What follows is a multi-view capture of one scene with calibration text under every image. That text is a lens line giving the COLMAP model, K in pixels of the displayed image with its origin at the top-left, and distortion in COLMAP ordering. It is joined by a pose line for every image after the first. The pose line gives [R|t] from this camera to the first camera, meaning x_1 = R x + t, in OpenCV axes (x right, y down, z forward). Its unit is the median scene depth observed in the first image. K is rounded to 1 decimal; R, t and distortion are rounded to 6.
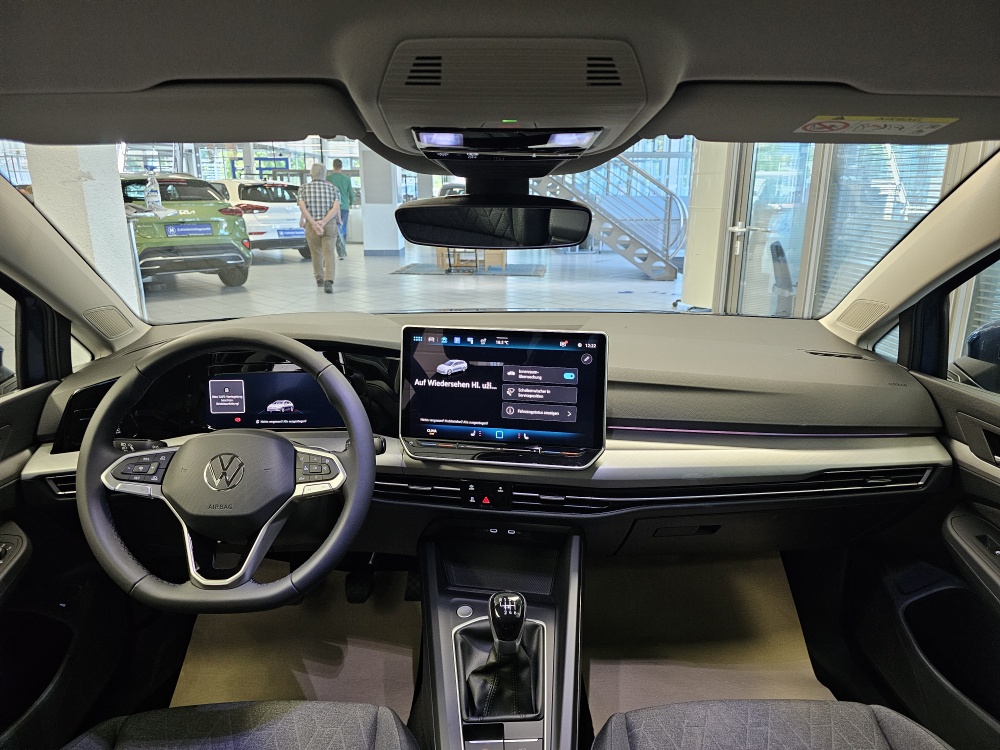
lens RADIAL K [[682.6, 0, 512.4], [0, 682.6, 373.0], [0, 0, 1]] dist [0.075925, -0.100421]
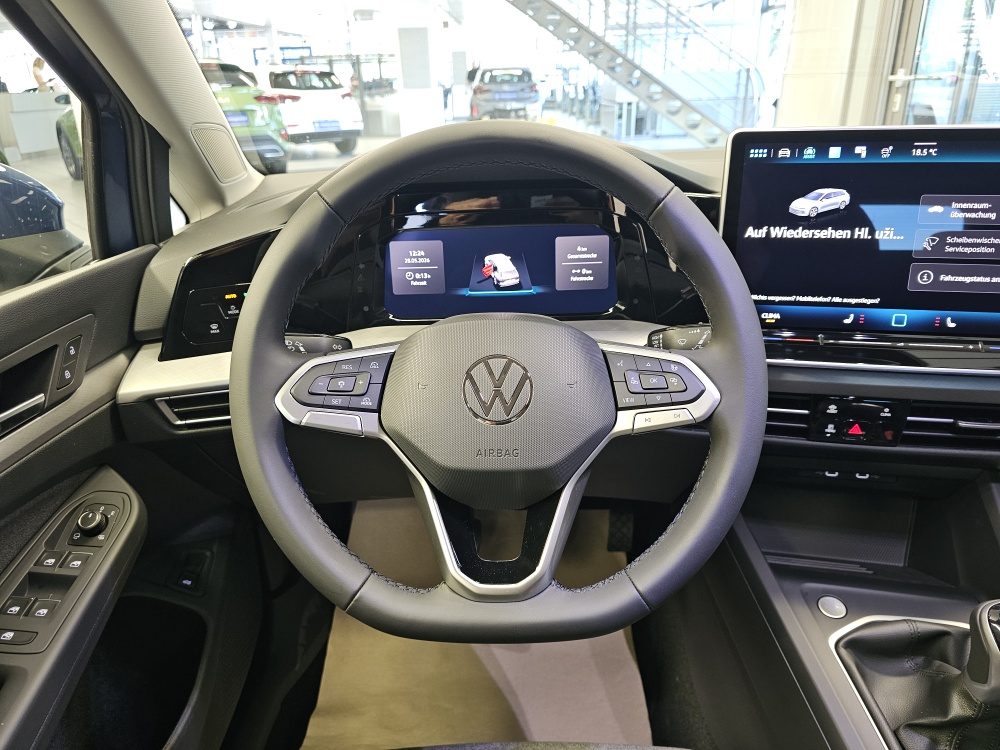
lens RADIAL K [[693.2, 0, 503.9], [0, 693.2, 371.8], [0, 0, 1]] dist [0.030421, -0.040042]
pose [[0.998339, -0.012075, -0.056329, -0.320733], [0.019553, 0.990765, 0.134170, 0.048211], [0.054188, -0.135049, 0.989356, 0.393499]]
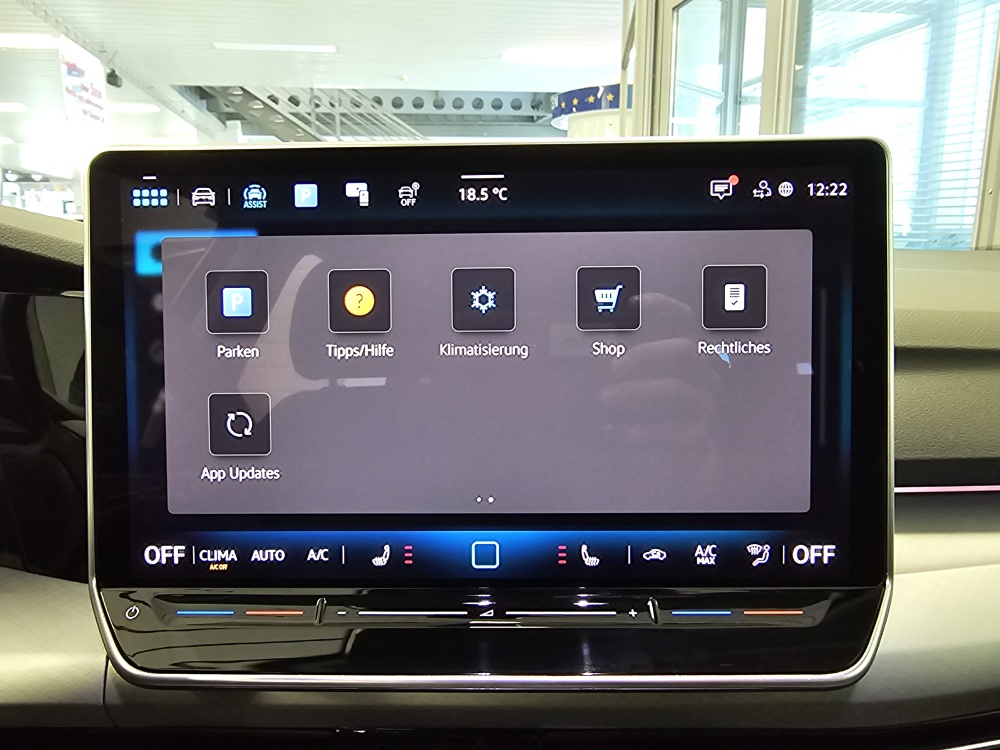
lens RADIAL K [[730.0, 0, 498.7], [0, 730.0, 373.1], [0, 0, 1]] dist [-0.001630, 0.005237]
pose [[0.989978, -0.039973, 0.135444, -0.048678], [0.051268, 0.995398, -0.080958, 0.044640], [-0.131584, 0.087090, 0.987472, 0.721587]]
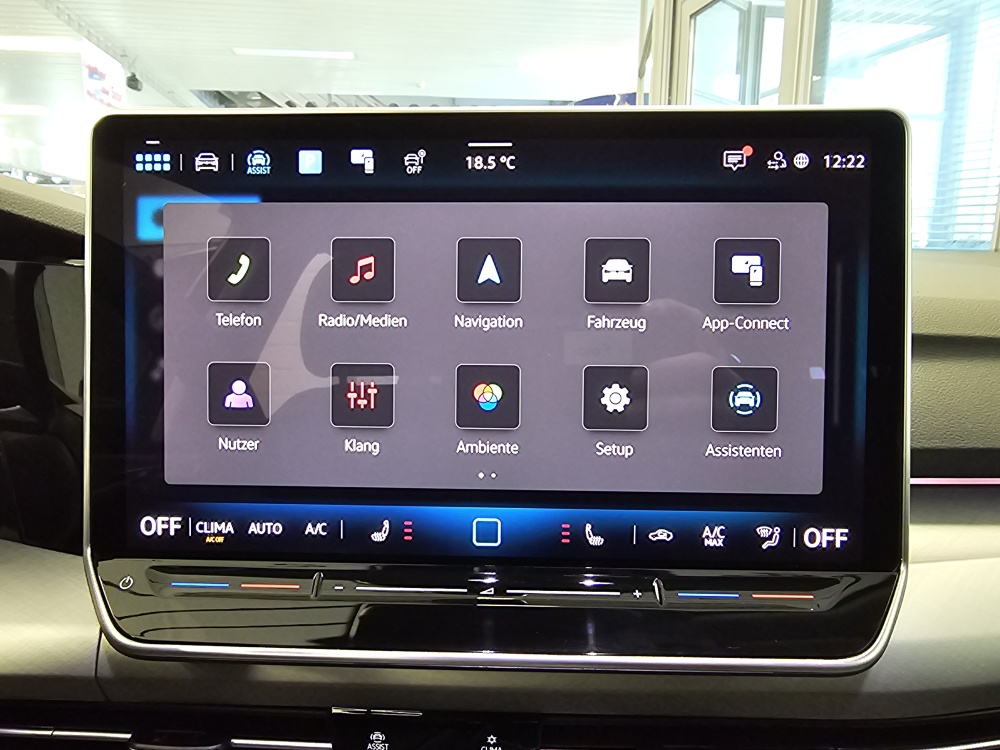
lens RADIAL K [[729.3, 0, 500.0], [0, 729.3, 375.0], [0, 0, 1]] dist [0.000255, 0.005002]
pose [[0.992396, -0.022702, 0.120970, -0.045413], [0.033844, 0.995289, -0.090857, 0.057534], [-0.118338, 0.094260, 0.988489, 0.728760]]
